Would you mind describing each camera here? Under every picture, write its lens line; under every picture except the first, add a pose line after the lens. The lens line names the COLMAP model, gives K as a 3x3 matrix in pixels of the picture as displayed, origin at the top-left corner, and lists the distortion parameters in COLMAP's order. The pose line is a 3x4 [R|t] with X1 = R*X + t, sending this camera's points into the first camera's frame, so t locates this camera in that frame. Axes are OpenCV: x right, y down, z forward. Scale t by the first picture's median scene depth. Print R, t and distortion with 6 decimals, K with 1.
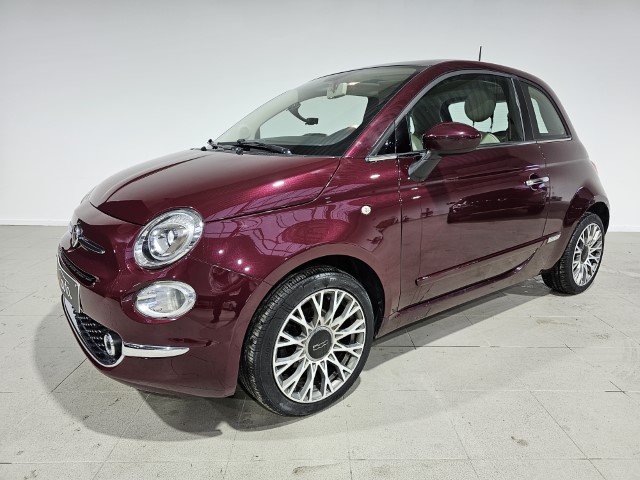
lens RADIAL K [[434.7, 0, 320.7], [0, 434.7, 241.9], [0, 0, 1]] dist [0.060649, -0.048314]
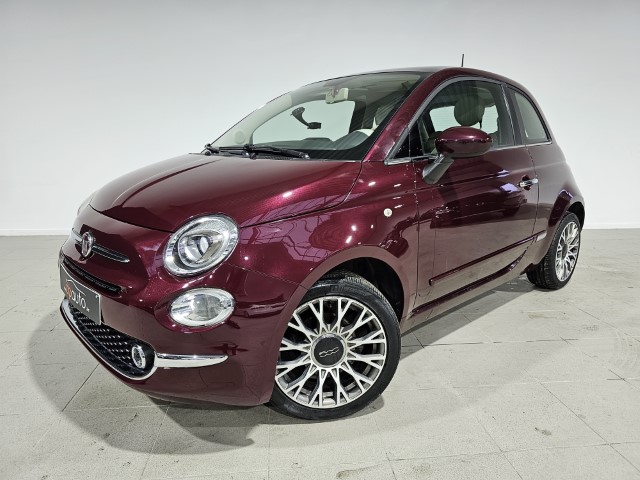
lens RADIAL K [[436.5, 0, 319.0], [0, 436.5, 238.4], [0, 0, 1]] dist [0.057419, -0.040831]
pose [[0.995353, -0.022694, 0.093583, -0.137651], [0.024224, 0.999590, -0.015250, -0.001021], [-0.093198, 0.017446, 0.995495, -0.001372]]
